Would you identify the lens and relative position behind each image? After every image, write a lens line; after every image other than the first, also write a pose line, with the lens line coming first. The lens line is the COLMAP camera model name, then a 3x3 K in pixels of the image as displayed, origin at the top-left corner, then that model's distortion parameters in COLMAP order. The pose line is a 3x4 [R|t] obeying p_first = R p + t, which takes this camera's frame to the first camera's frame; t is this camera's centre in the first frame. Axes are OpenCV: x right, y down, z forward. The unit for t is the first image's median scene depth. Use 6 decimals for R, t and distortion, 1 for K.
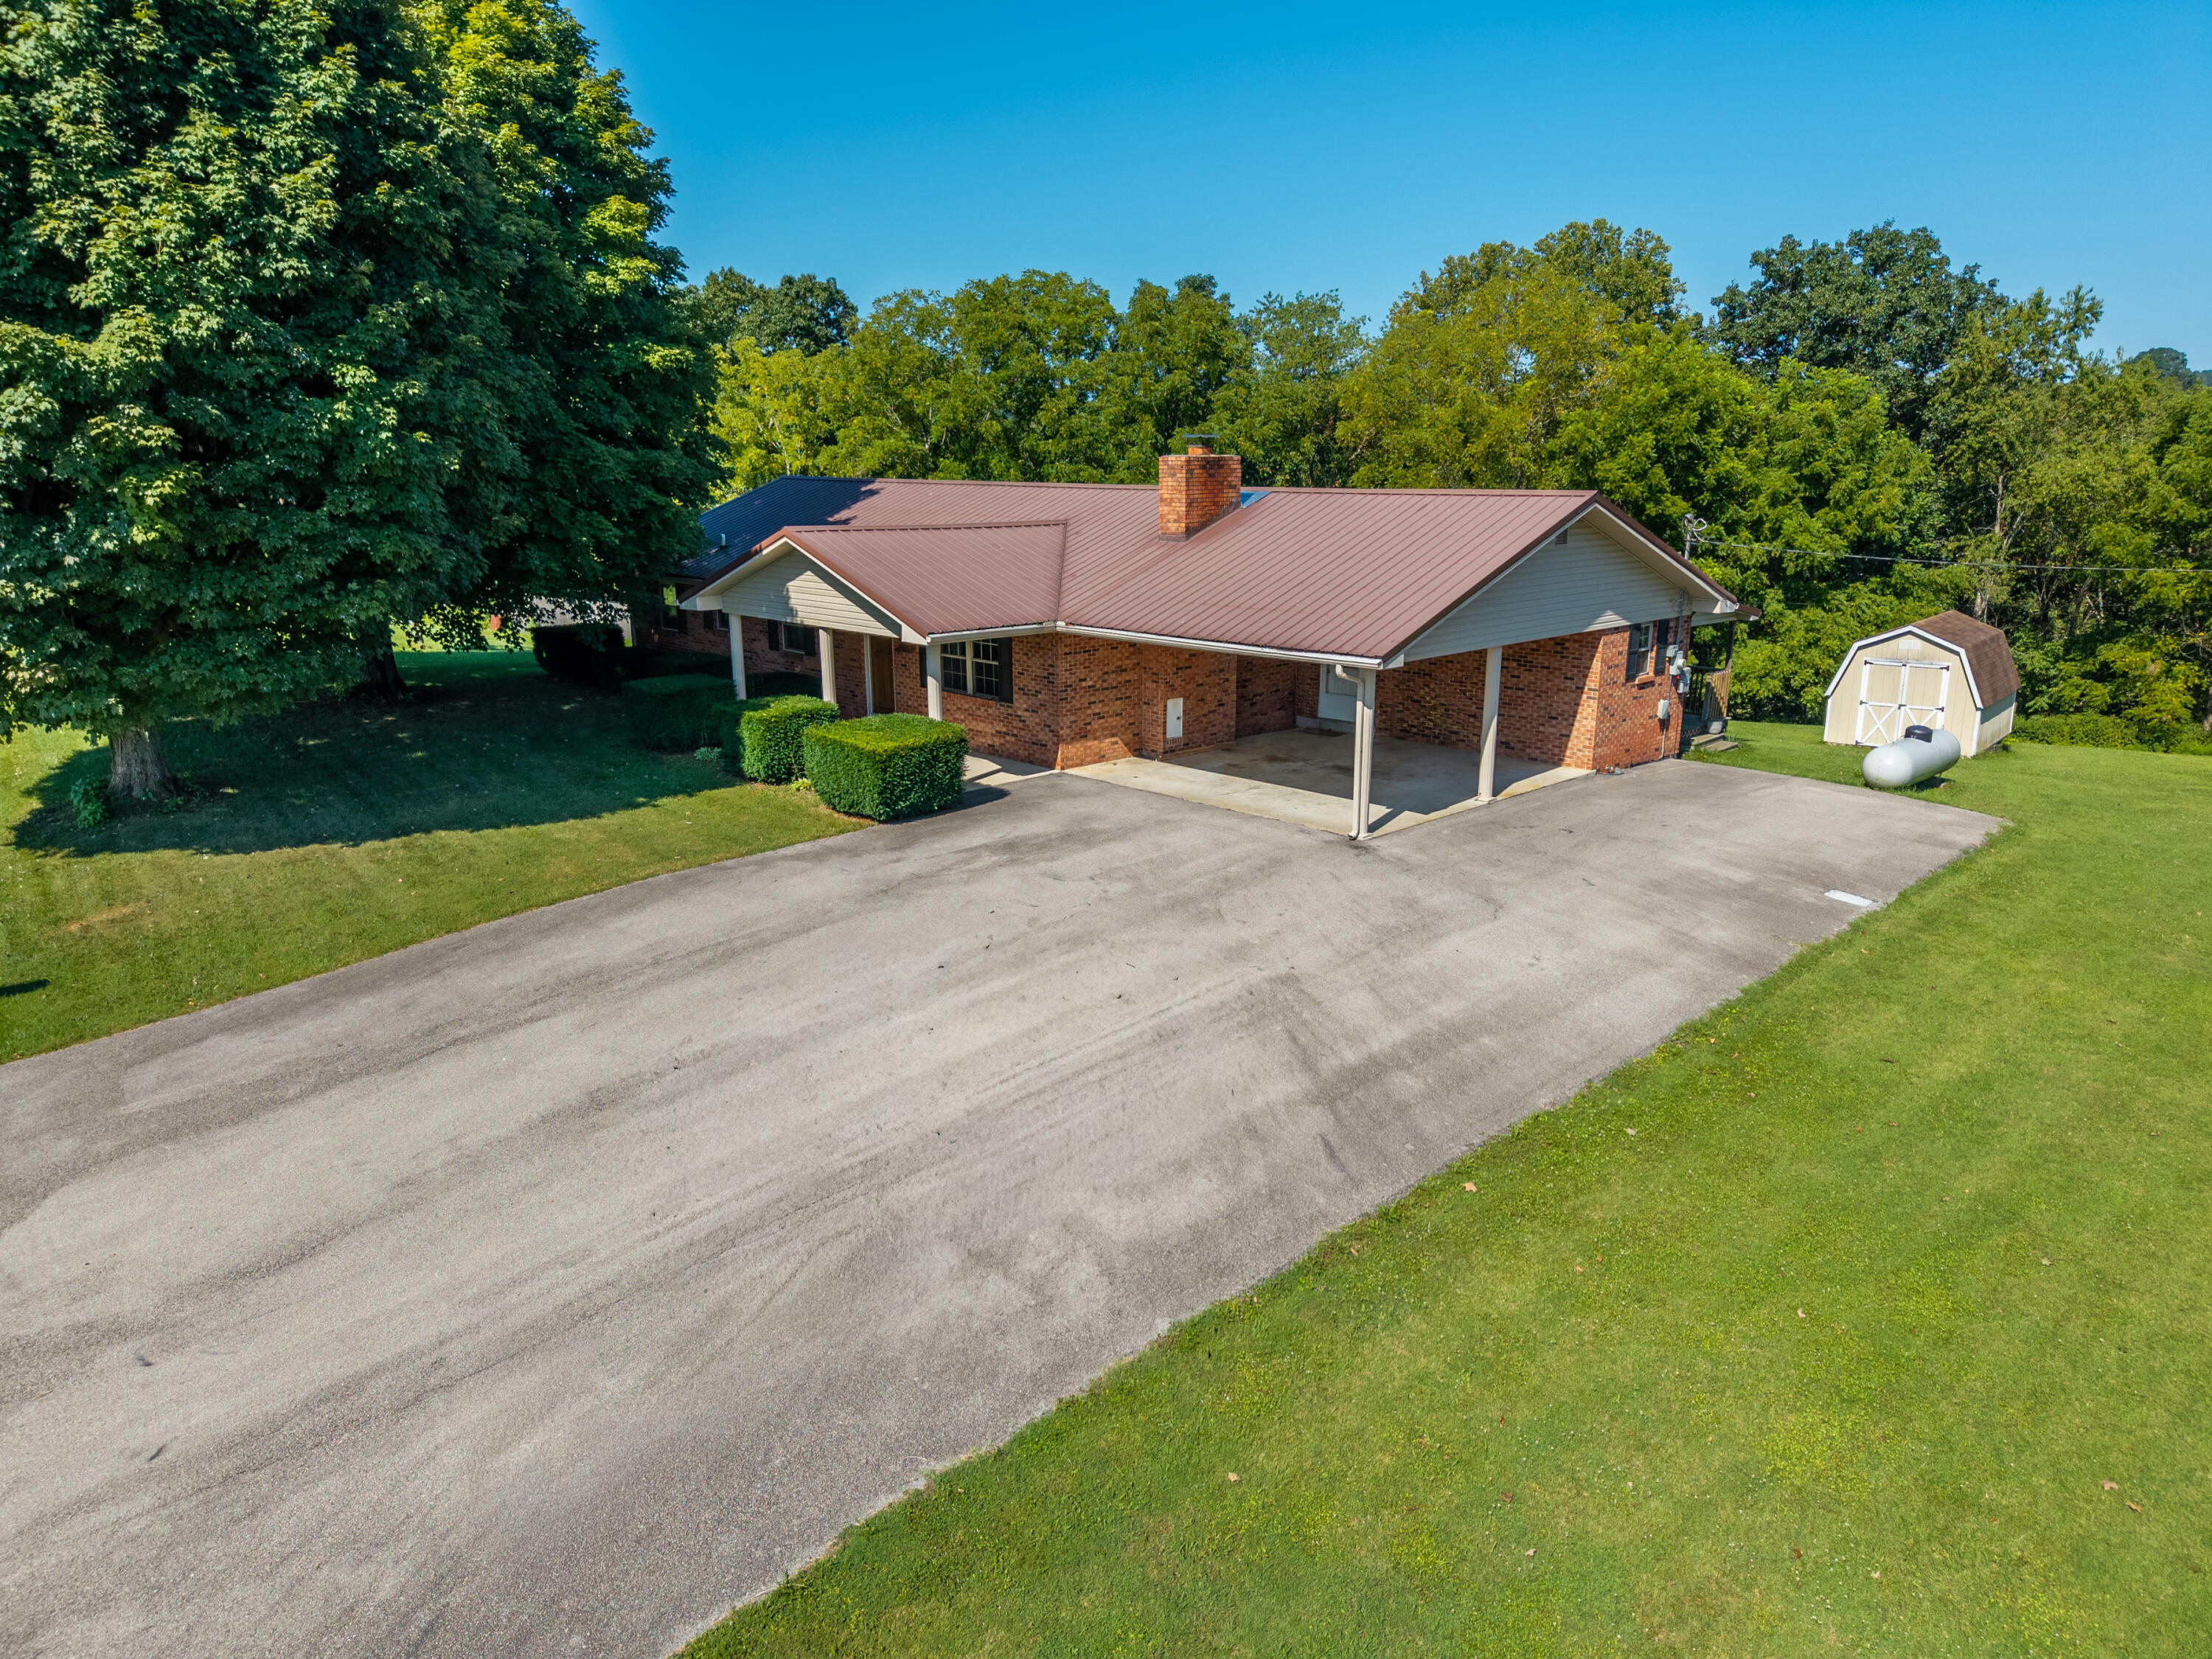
lens RADIAL K [[1454.7, 0, 1098.3], [0, 1454.7, 856.5], [0, 0, 1]] dist [0.021914, -0.033886]
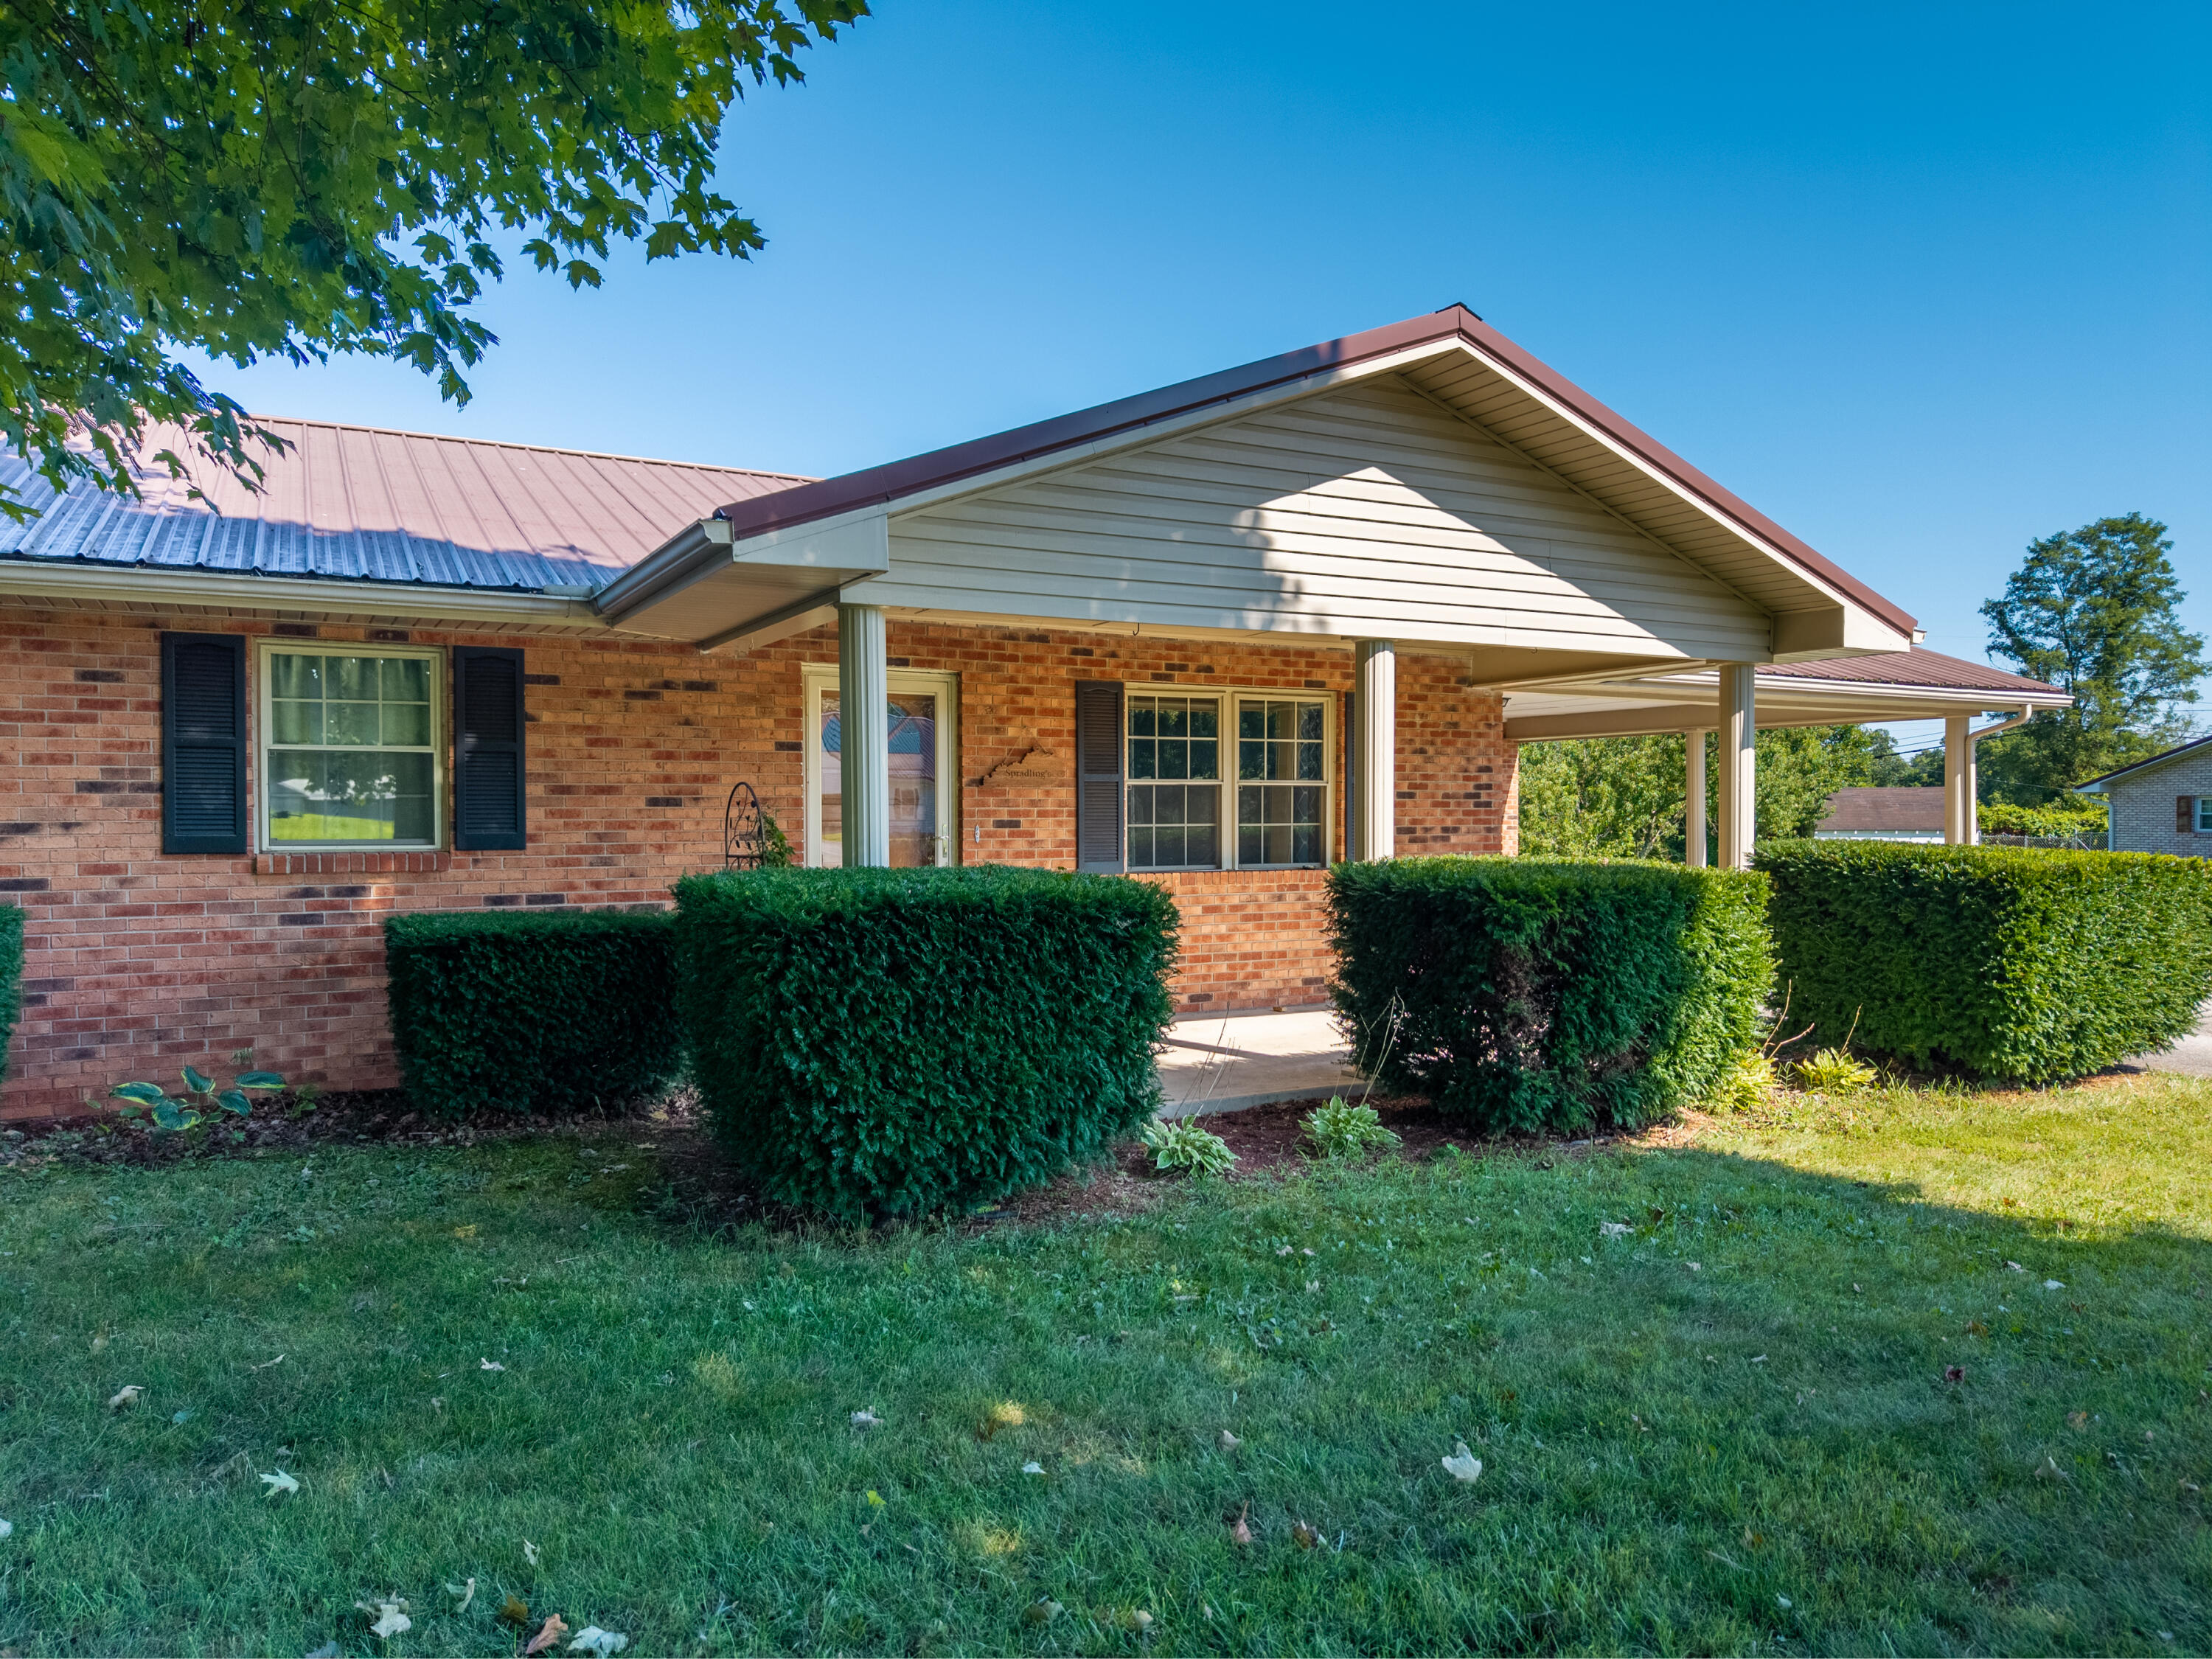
lens RADIAL K [[1489.9, 0, 1100.0], [0, 1489.9, 831.9], [0, 0, 1]] dist [0.031779, -0.032859]
pose [[0.271514, -0.010217, 0.962380, -0.523954], [0.250620, 0.966196, -0.060450, -0.111859], [-0.929231, 0.257605, 0.264896, 0.974739]]
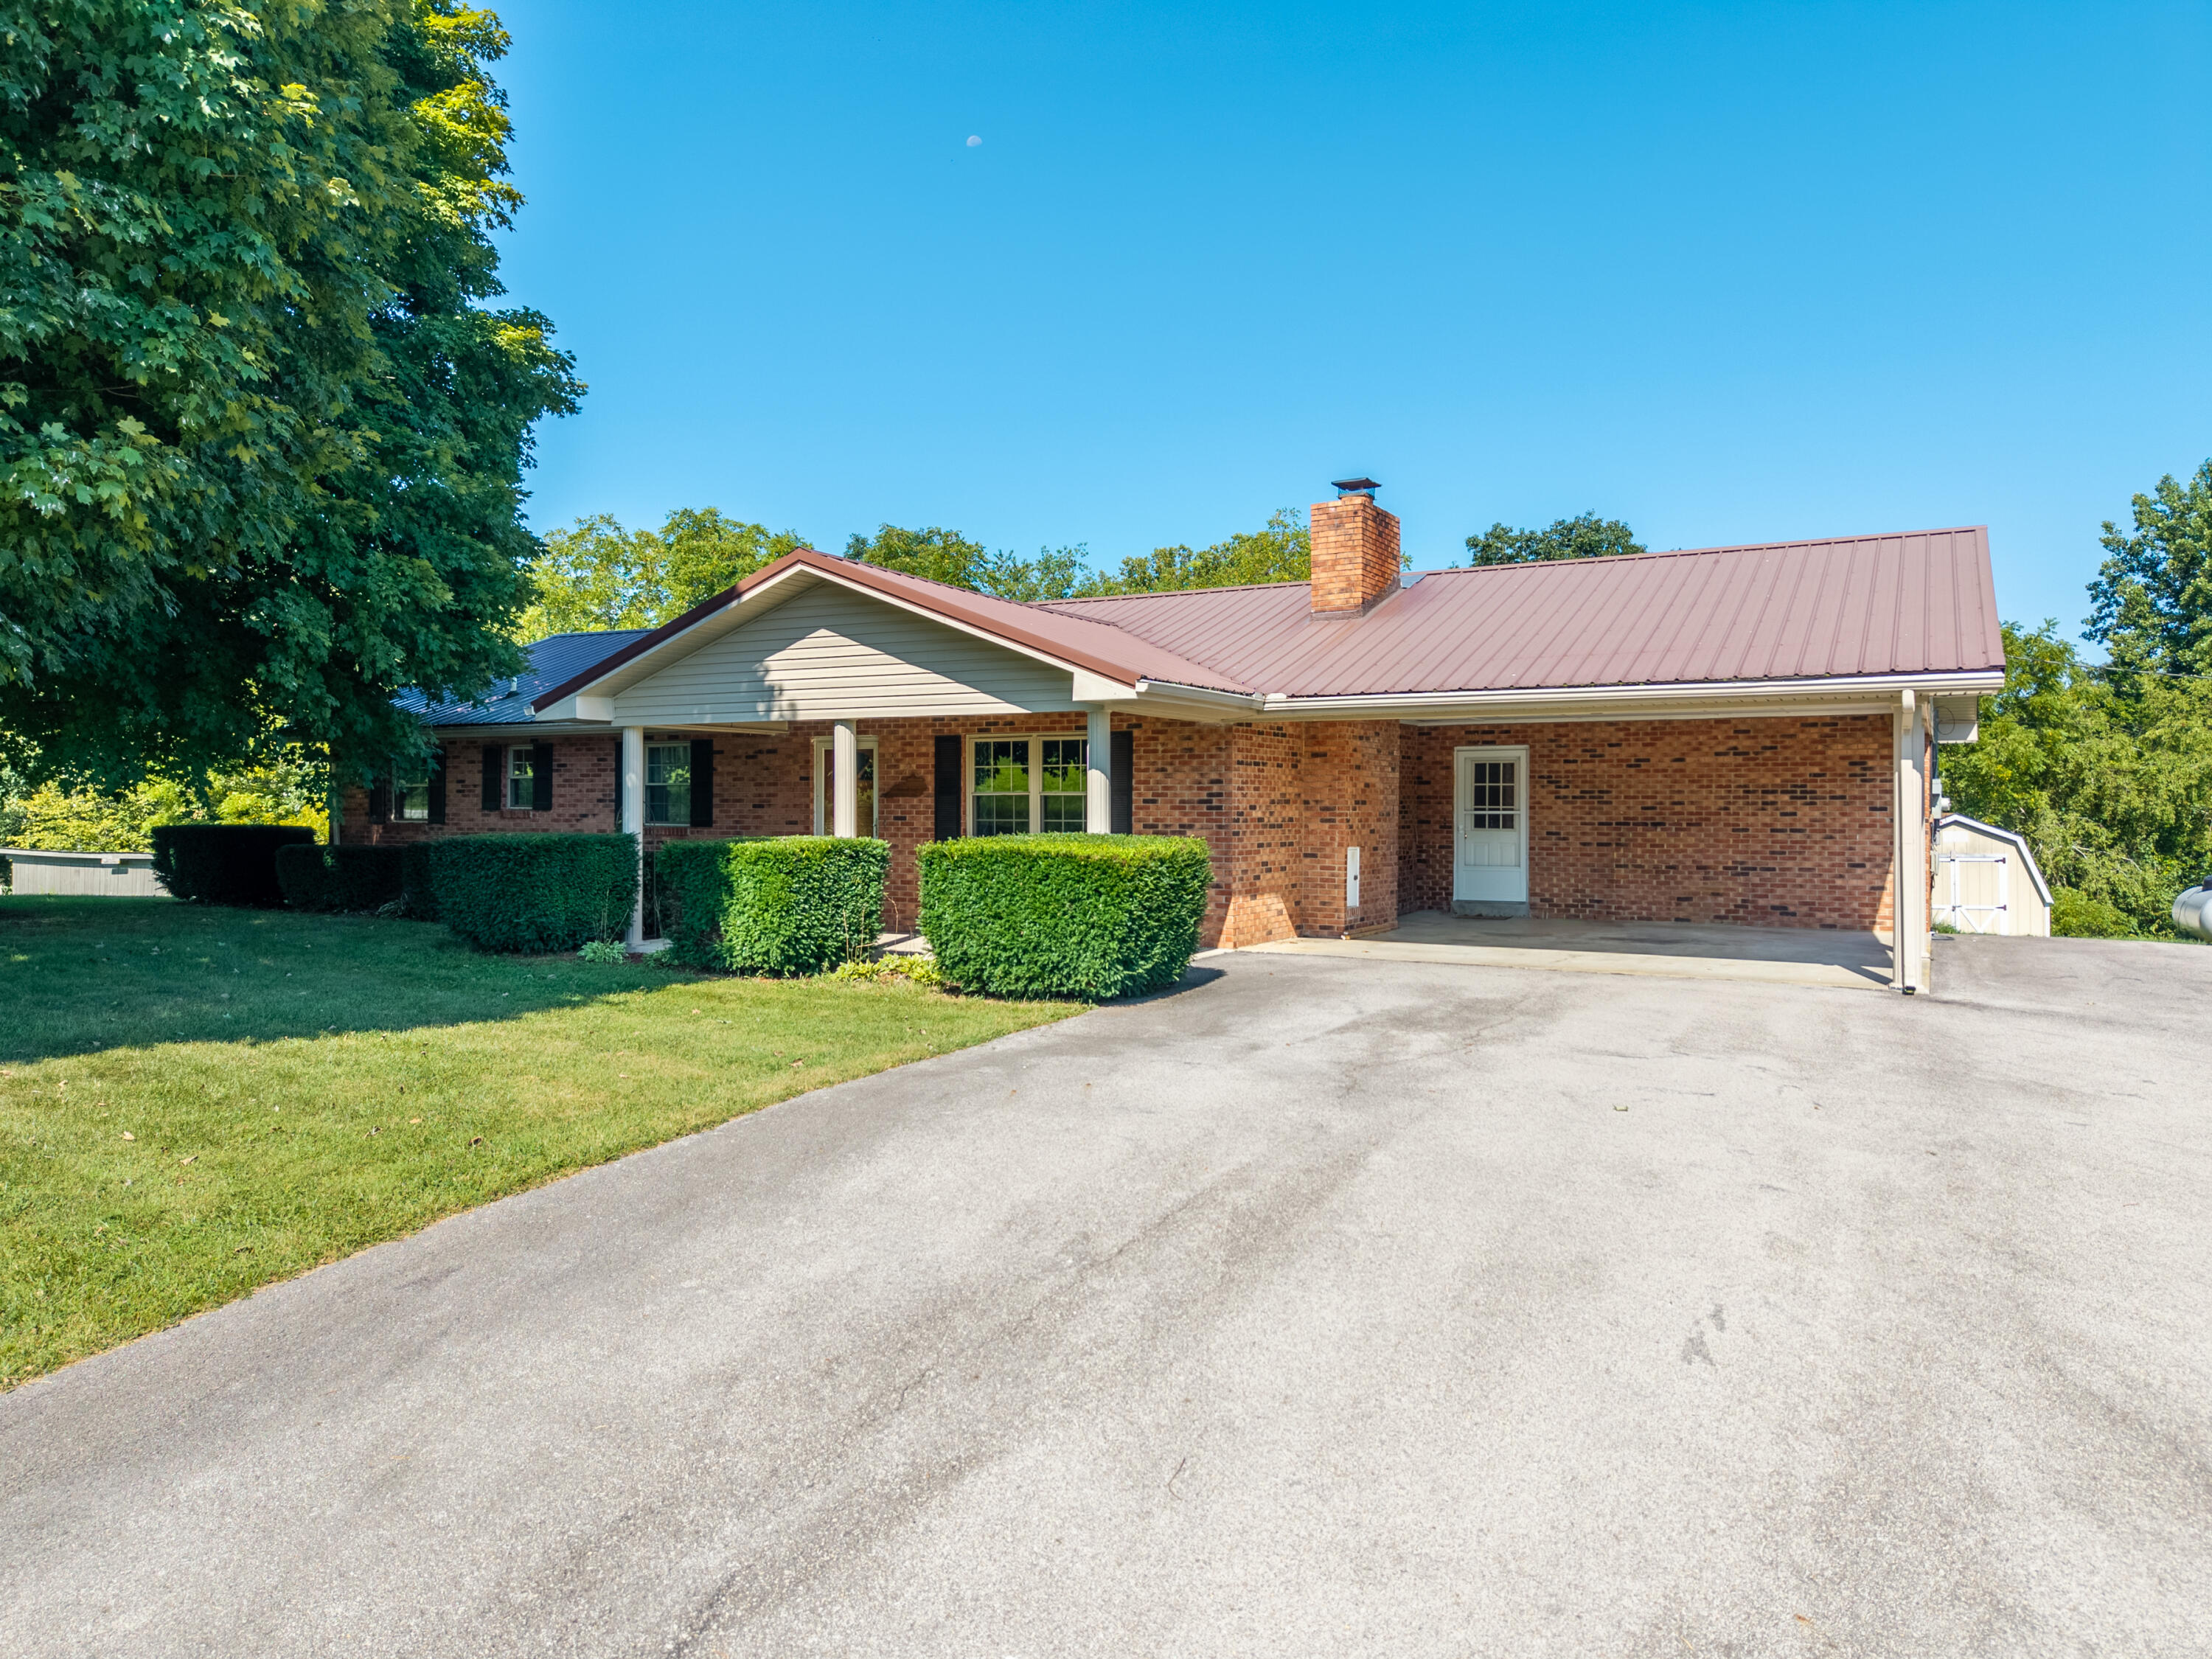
lens RADIAL K [[1489.9, 0, 1100.0], [0, 1489.9, 831.9], [0, 0, 1]] dist [0.031779, -0.032859]
pose [[0.958094, -0.000354, 0.286454, -0.261237], [0.069925, 0.970037, -0.232676, 0.035936], [-0.277789, 0.242955, 0.929412, 0.410468]]
